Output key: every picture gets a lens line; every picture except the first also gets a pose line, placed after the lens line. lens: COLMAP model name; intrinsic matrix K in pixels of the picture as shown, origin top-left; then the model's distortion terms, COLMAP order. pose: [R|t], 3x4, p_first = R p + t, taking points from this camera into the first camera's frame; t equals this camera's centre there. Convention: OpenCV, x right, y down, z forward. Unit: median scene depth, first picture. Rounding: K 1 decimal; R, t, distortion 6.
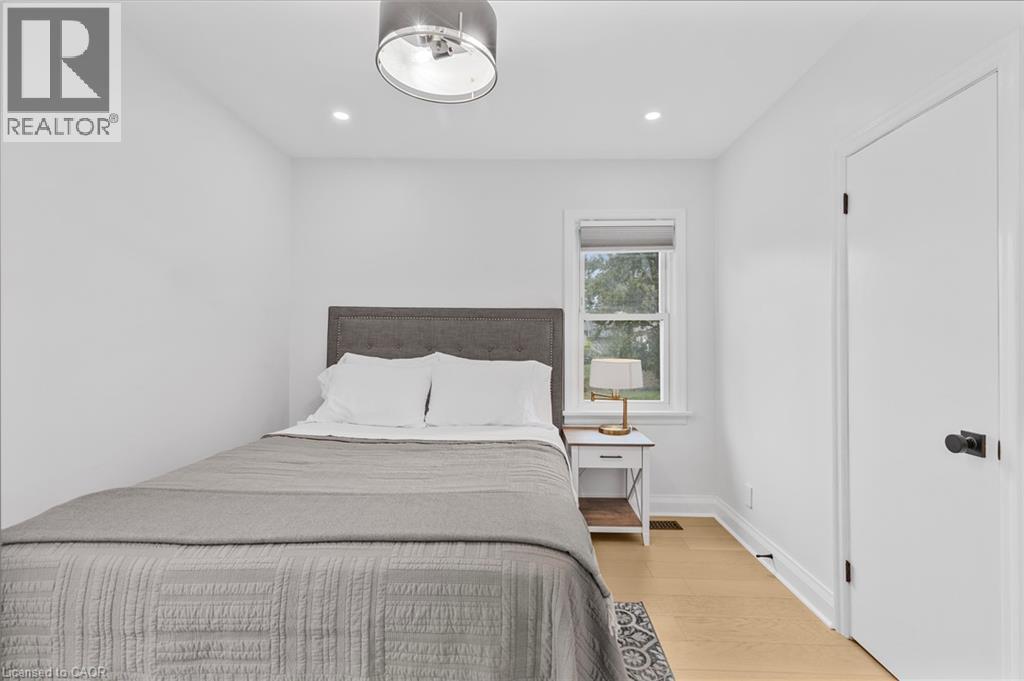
lens RADIAL K [[463.6, 0, 514.0], [0, 463.6, 337.9], [0, 0, 1]] dist [0.008048, -0.000788]
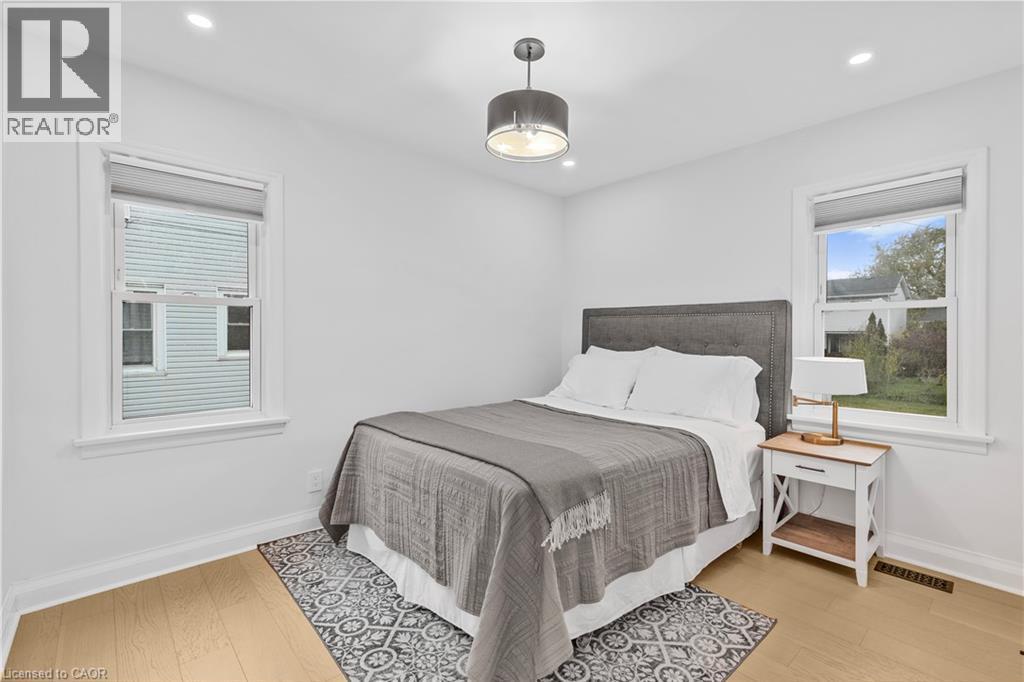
lens RADIAL K [[463.6, 0, 511.2], [0, 463.6, 338.1], [0, 0, 1]] dist [0.008048, -0.000788]
pose [[0.681551, 0.002503, -0.731766, 0.456235], [0.005057, 0.999954, 0.008131, 0.000597], [0.731753, -0.009242, 0.681507, -0.005987]]
